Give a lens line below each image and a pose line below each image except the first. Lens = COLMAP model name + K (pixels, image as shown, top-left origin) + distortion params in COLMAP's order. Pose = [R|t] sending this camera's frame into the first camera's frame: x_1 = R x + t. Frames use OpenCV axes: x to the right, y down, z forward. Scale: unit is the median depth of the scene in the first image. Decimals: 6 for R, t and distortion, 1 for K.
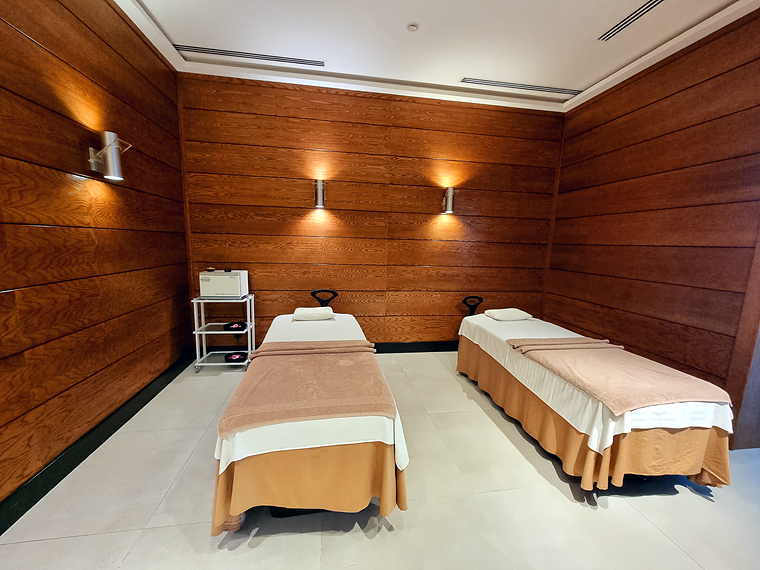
lens RADIAL K [[313.8, 0, 380.6], [0, 313.8, 290.6], [0, 0, 1]] dist [-0.006059, 0.001015]
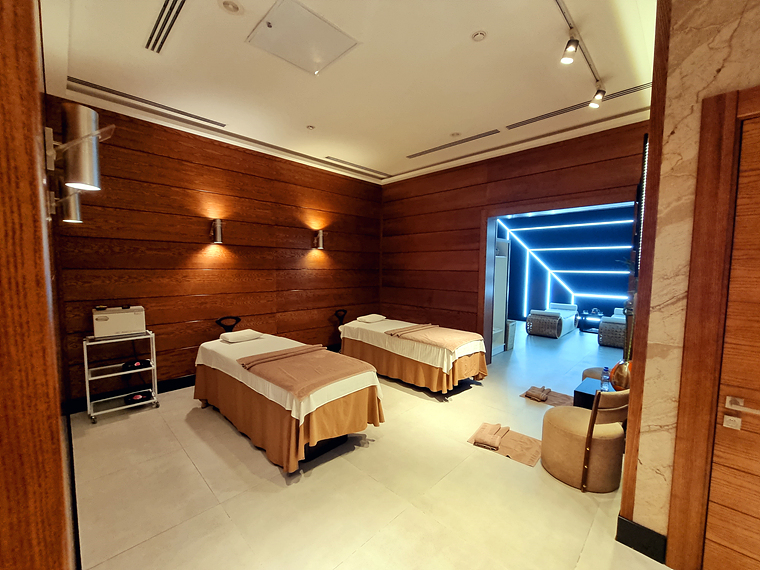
lens RADIAL K [[313.8, 0, 381.1], [0, 313.8, 288.9], [0, 0, 1]] dist [-0.006059, 0.001015]
pose [[0.805687, -0.062186, 0.589068, -0.403256], [0.105874, 0.993578, -0.039918, 0.001057], [-0.582803, 0.094528, 0.807097, -0.224986]]
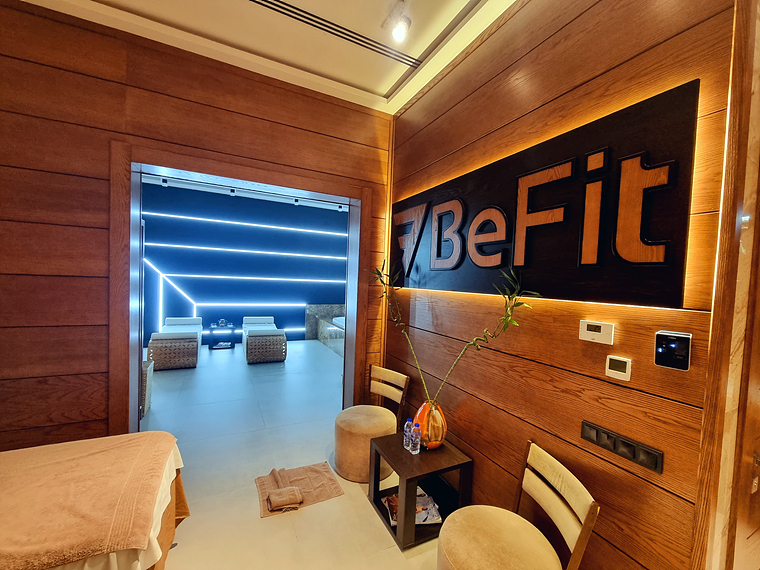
lens RADIAL K [[313.8, 0, 378.4], [0, 313.8, 291.9], [0, 0, 1]] dist [-0.006059, 0.001015]
pose [[-0.301233, -0.079414, 0.950238, 0.011451], [0.097701, 0.988711, 0.113601, -0.074865], [-0.948532, 0.127060, -0.290073, 0.302193]]
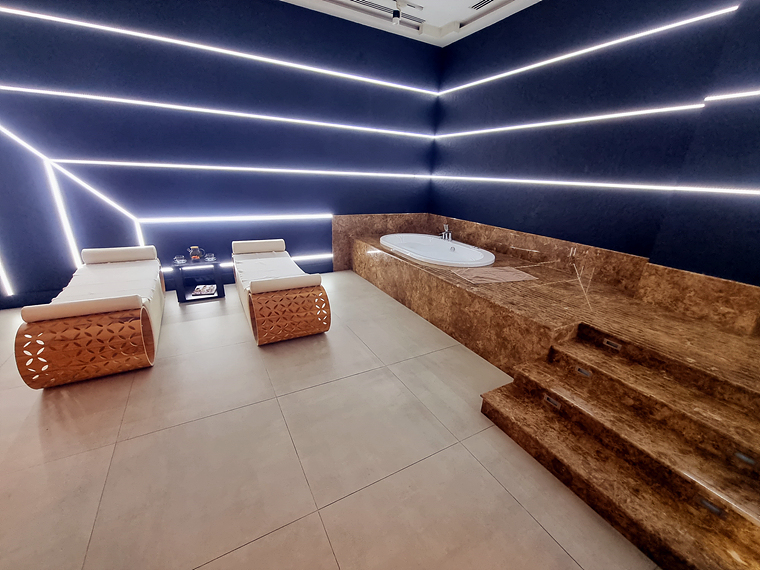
lens RADIAL K [[313.8, 0, 380.0], [0, 313.8, 289.4], [0, 0, 1]] dist [-0.006059, 0.001015]
pose [[-0.346612, -0.367943, 0.862831, 0.863632], [0.093420, 0.901740, 0.422063, -0.048543], [-0.933345, 0.226898, -0.278181, 0.404689]]
